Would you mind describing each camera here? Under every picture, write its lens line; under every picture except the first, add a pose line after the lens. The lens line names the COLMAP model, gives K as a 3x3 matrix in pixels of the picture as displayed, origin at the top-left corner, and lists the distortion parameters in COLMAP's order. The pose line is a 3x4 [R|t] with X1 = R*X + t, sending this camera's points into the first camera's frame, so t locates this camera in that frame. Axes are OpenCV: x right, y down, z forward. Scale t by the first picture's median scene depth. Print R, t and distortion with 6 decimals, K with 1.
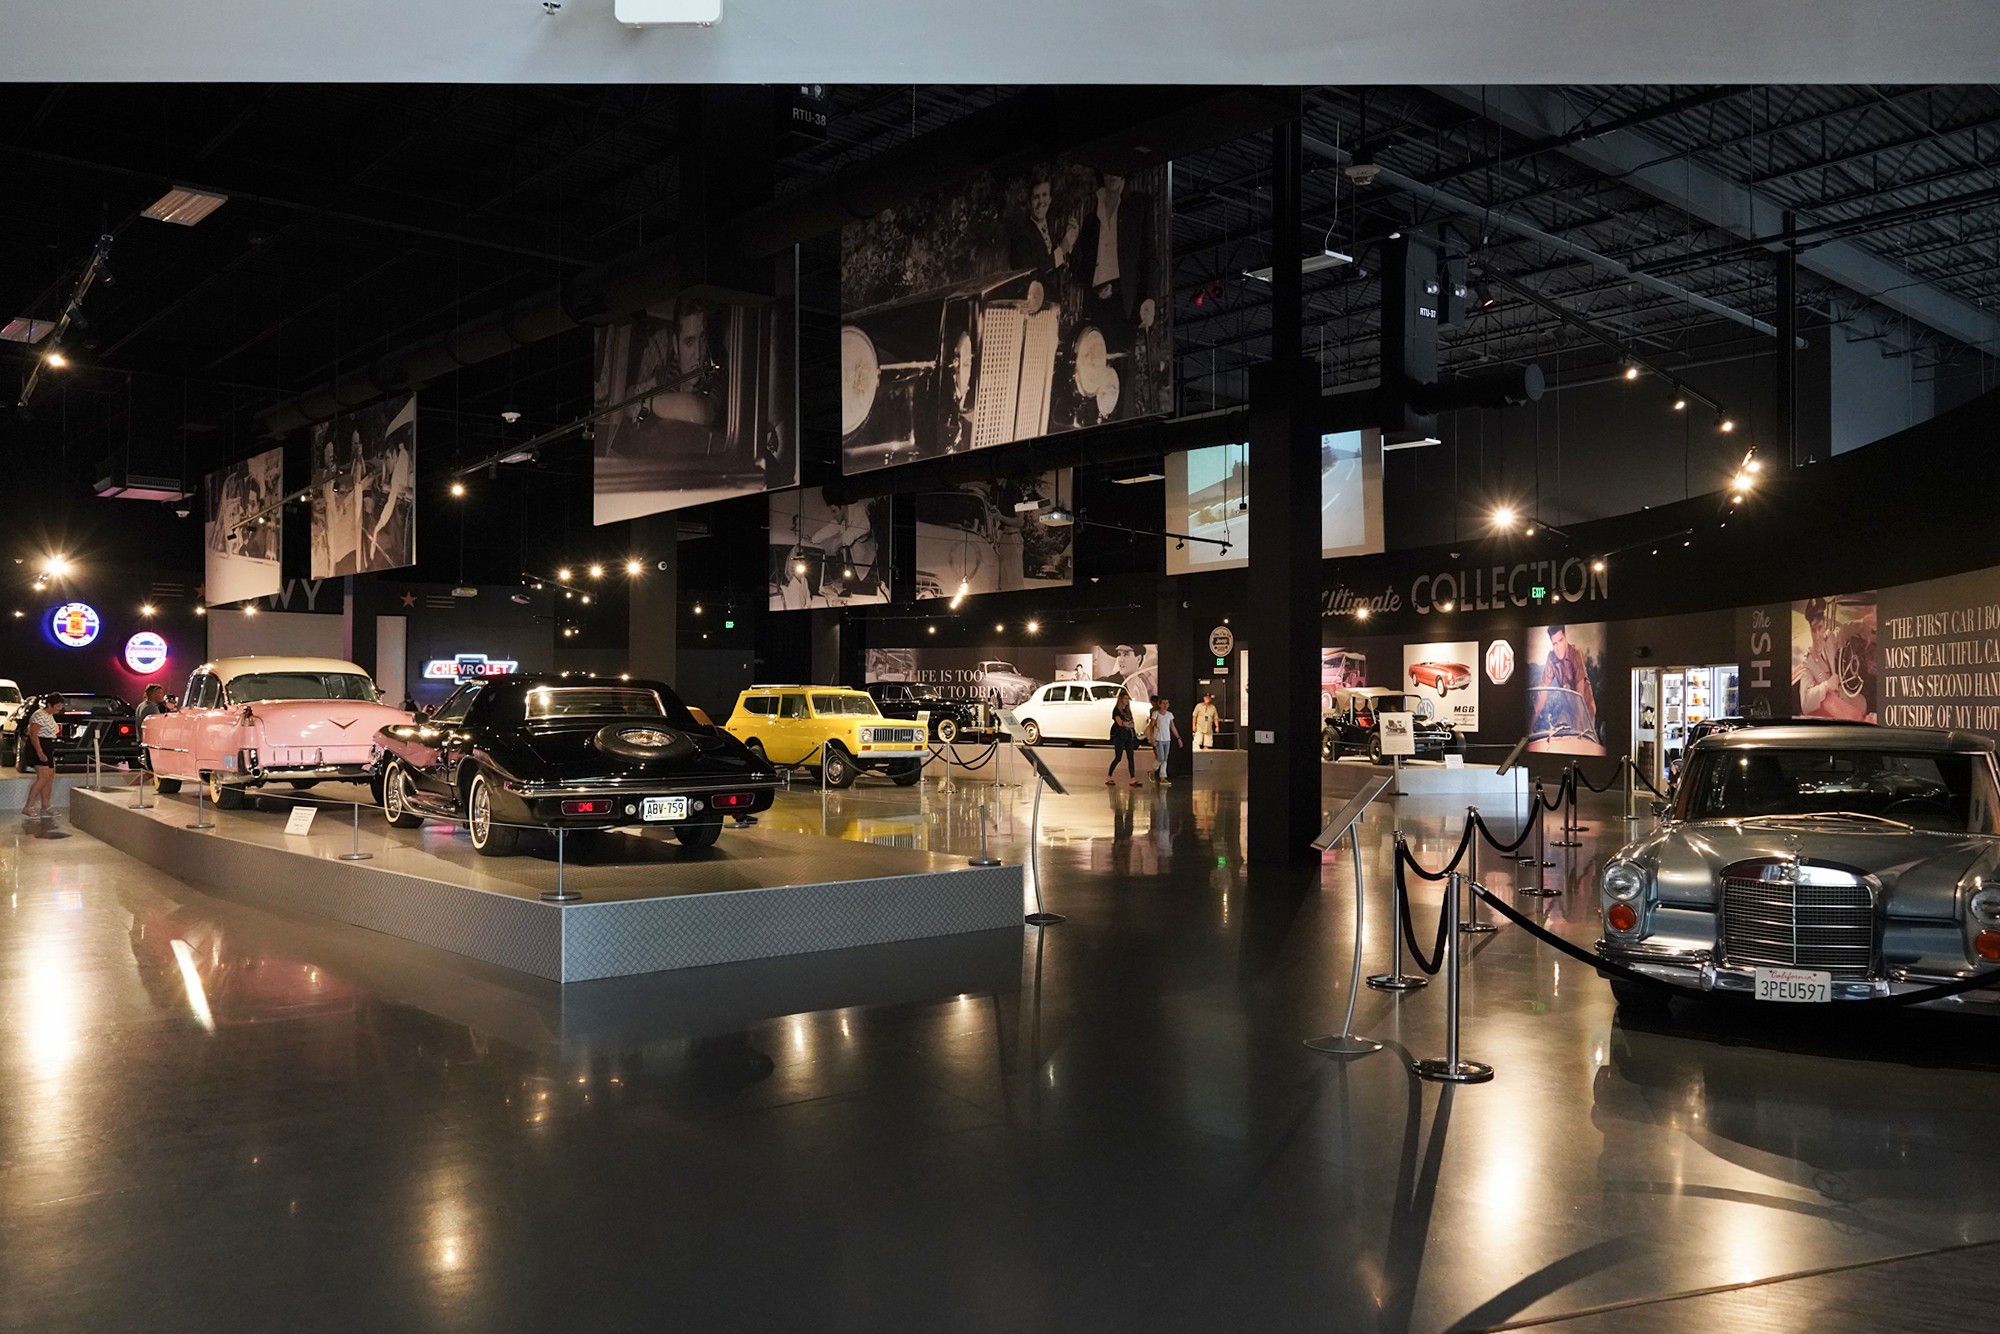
lens RADIAL K [[1593.3, 0, 1000.0], [0, 1593.3, 667.0], [0, 0, 1]] dist [-0.016904, 0.000693]
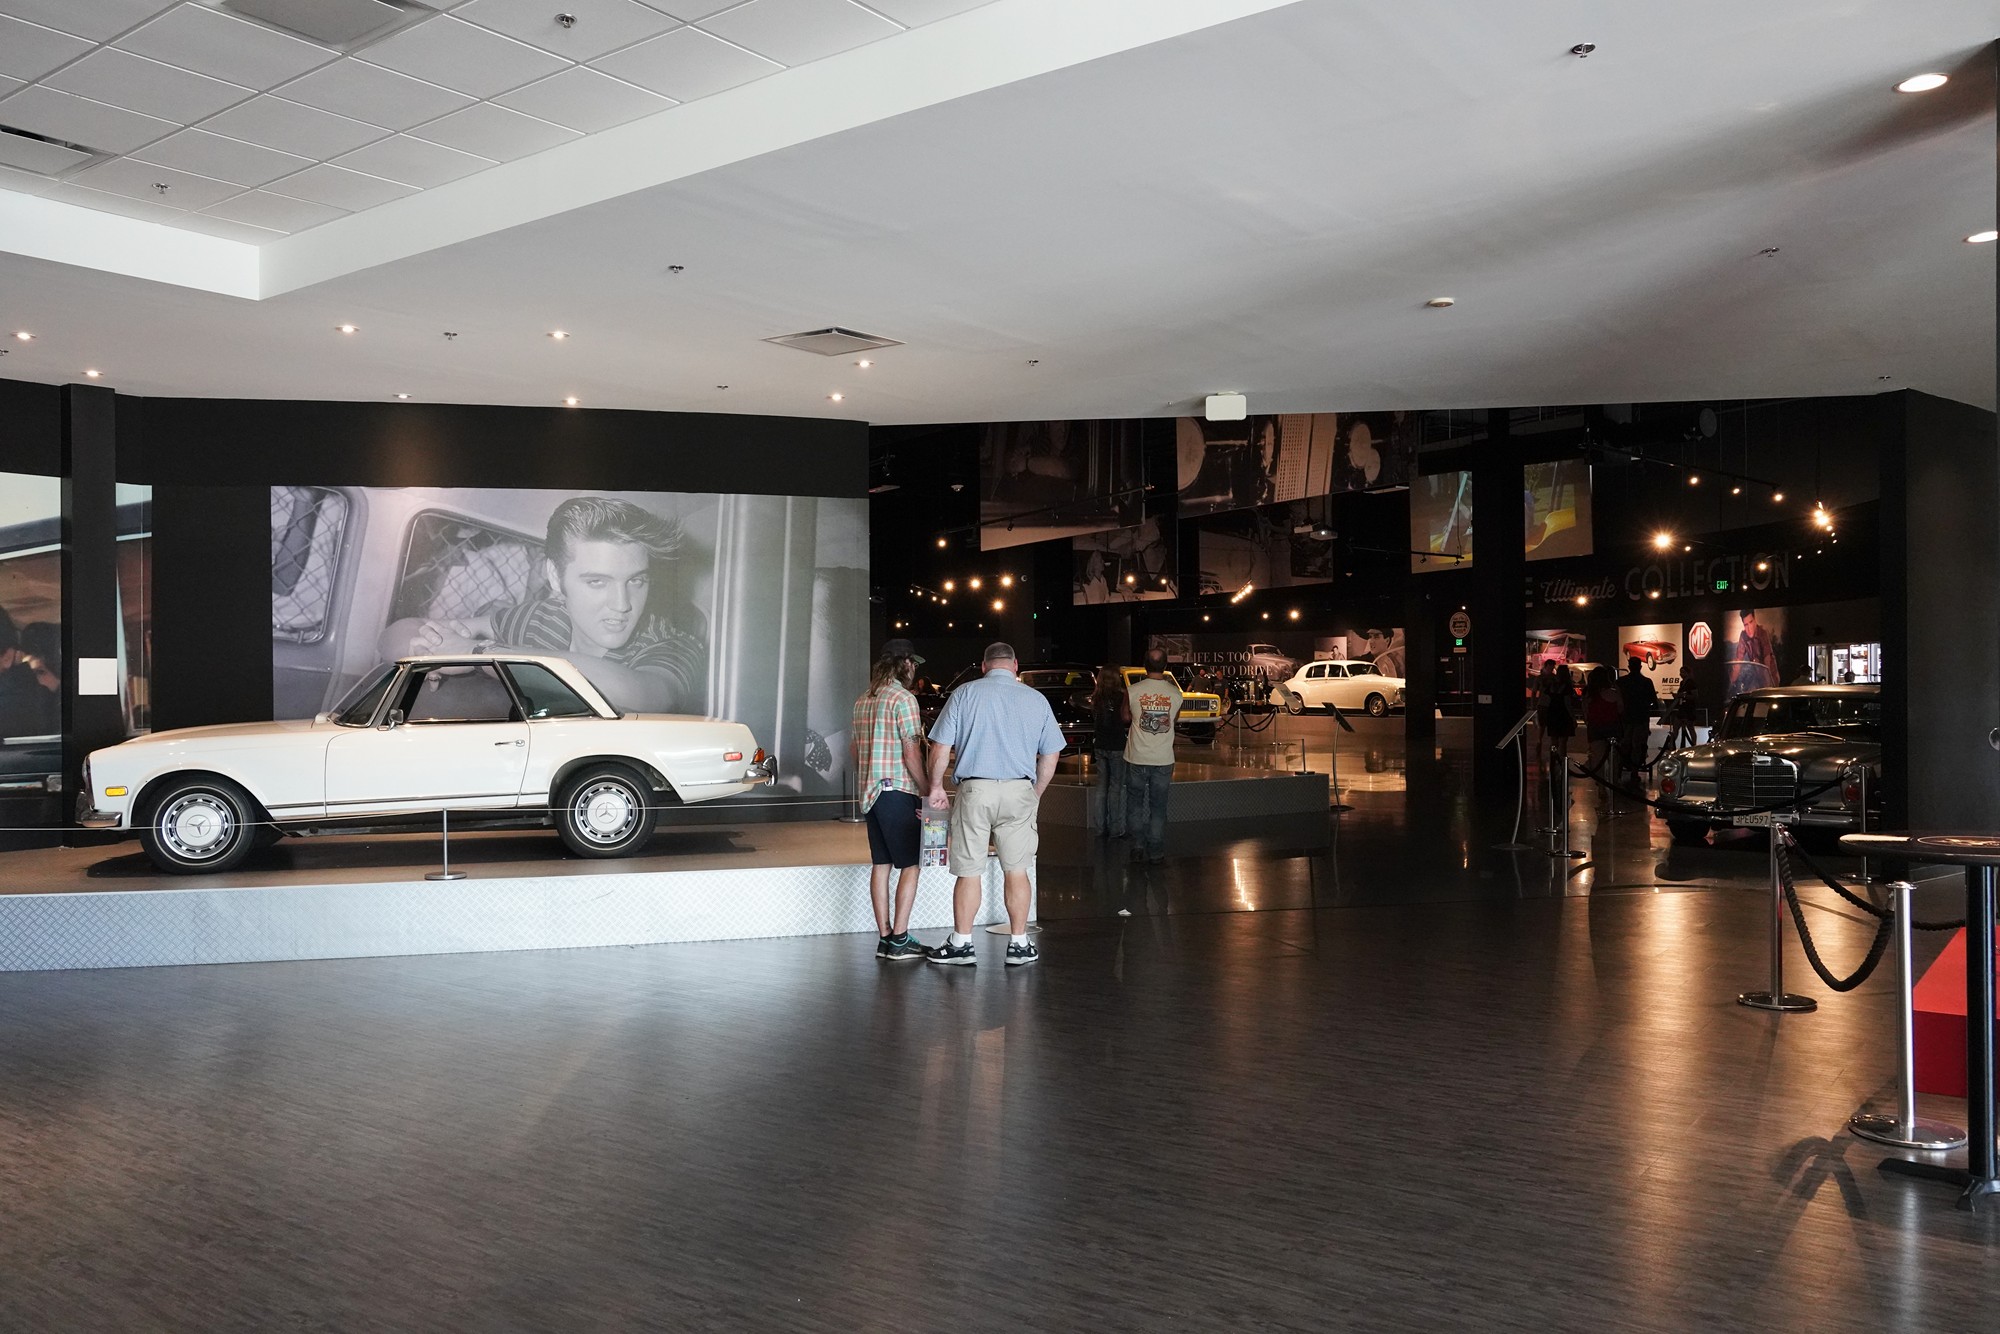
lens RADIAL K [[1565.3, 0, 1000.0], [0, 1565.3, 667.0], [0, 0, 1]] dist [-0.010508, -0.004050]
pose [[0.988432, -0.011407, -0.151238, -0.025816], [0.013283, 0.999847, 0.011397, -0.003345], [0.151084, -0.013274, 0.988432, -0.223272]]
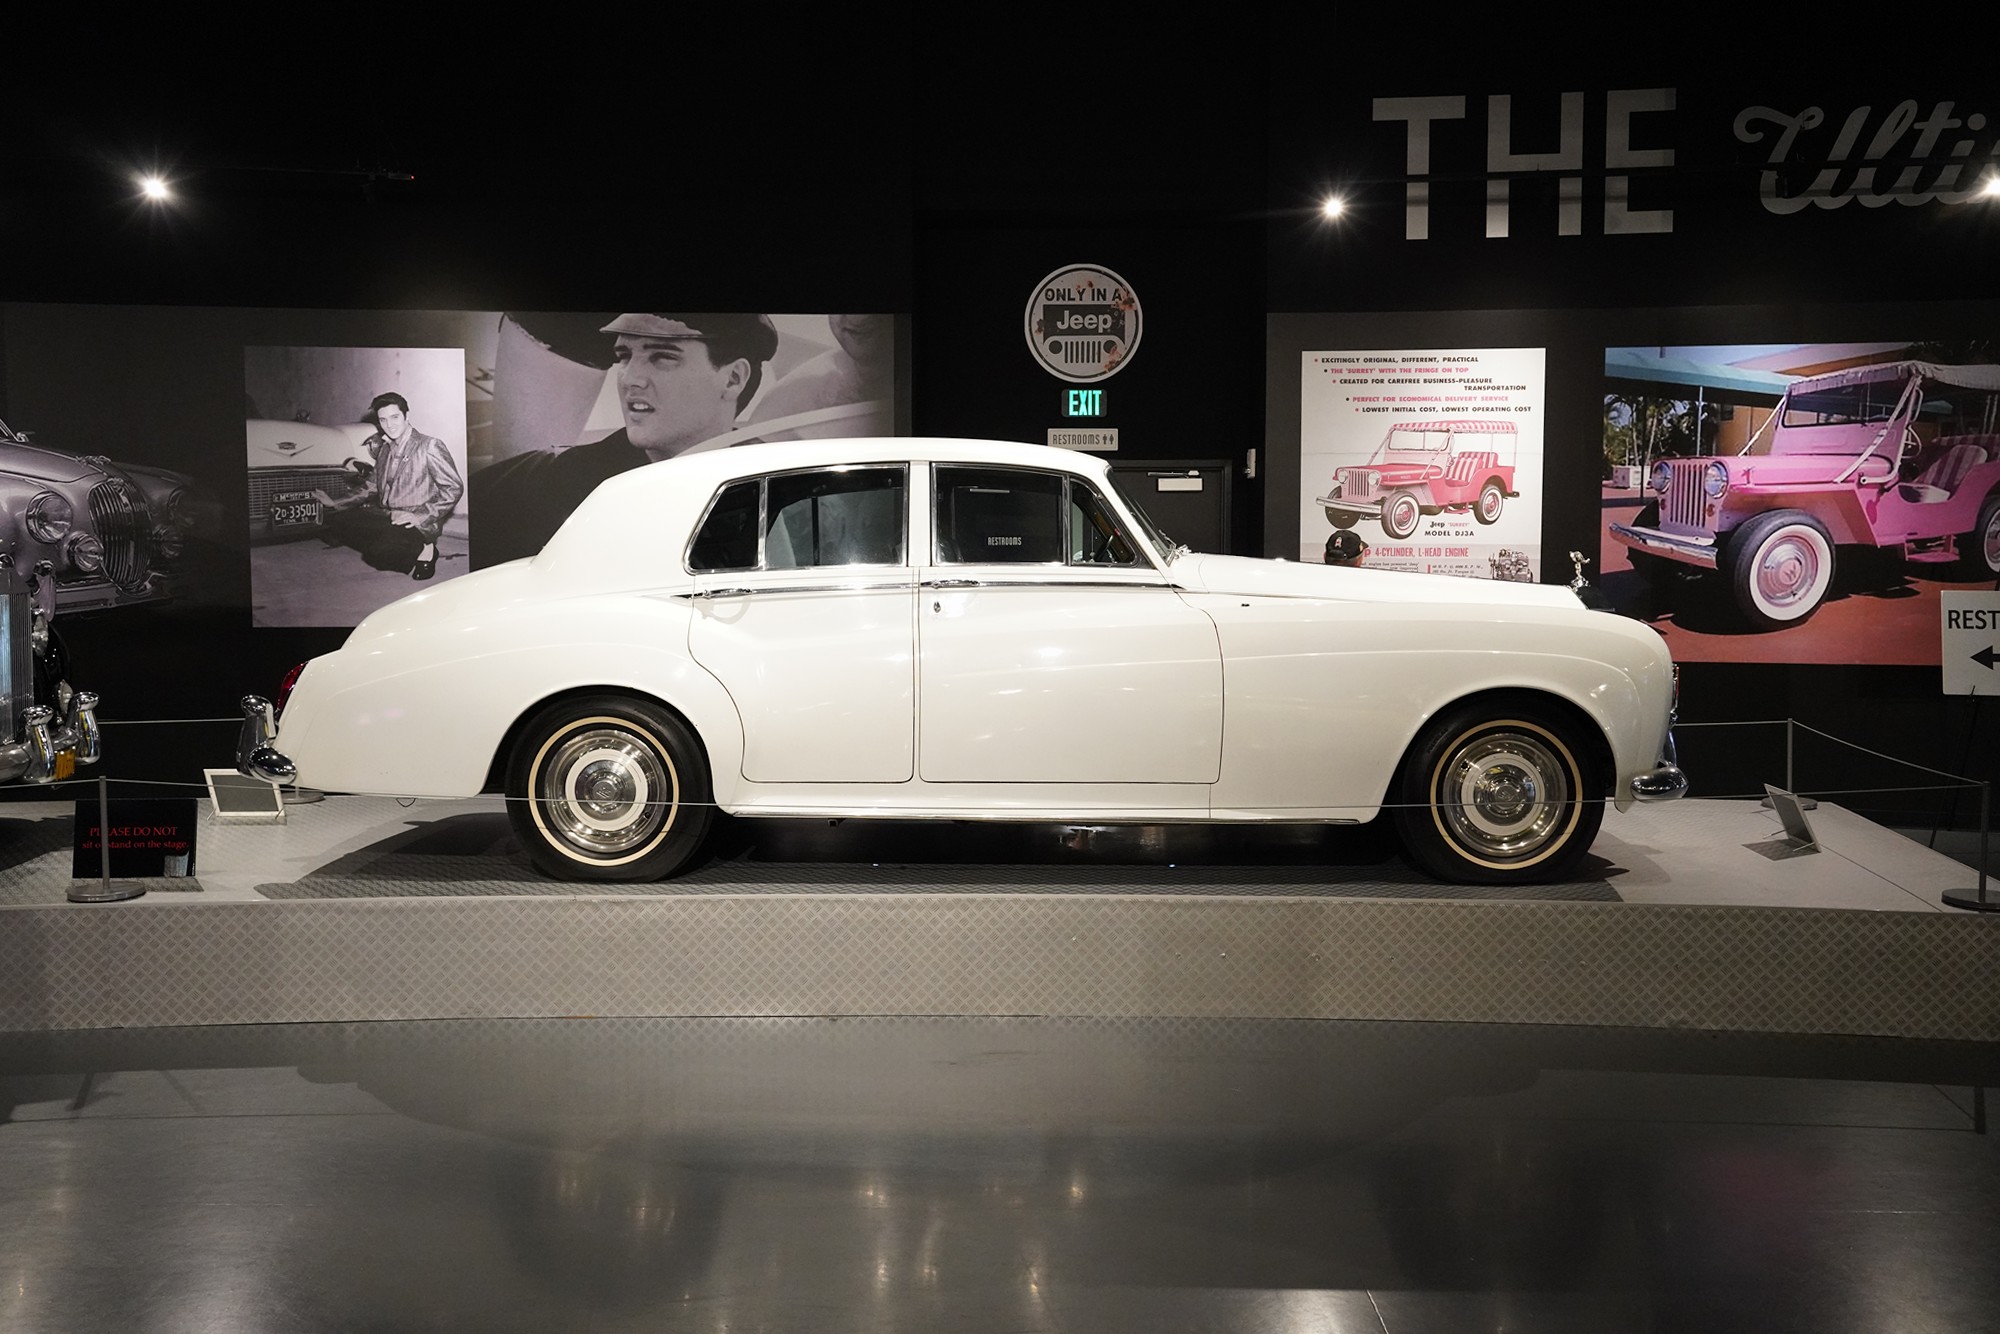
lens RADIAL K [[1593.3, 0, 1000.0], [0, 1593.3, 667.0], [0, 0, 1]] dist [-0.016904, 0.000693]
pose [[0.681721, -0.055092, 0.729535, -0.069924], [-0.011437, 0.996236, 0.085919, 0.020446], [-0.731523, -0.066917, 0.678525, 1.025241]]
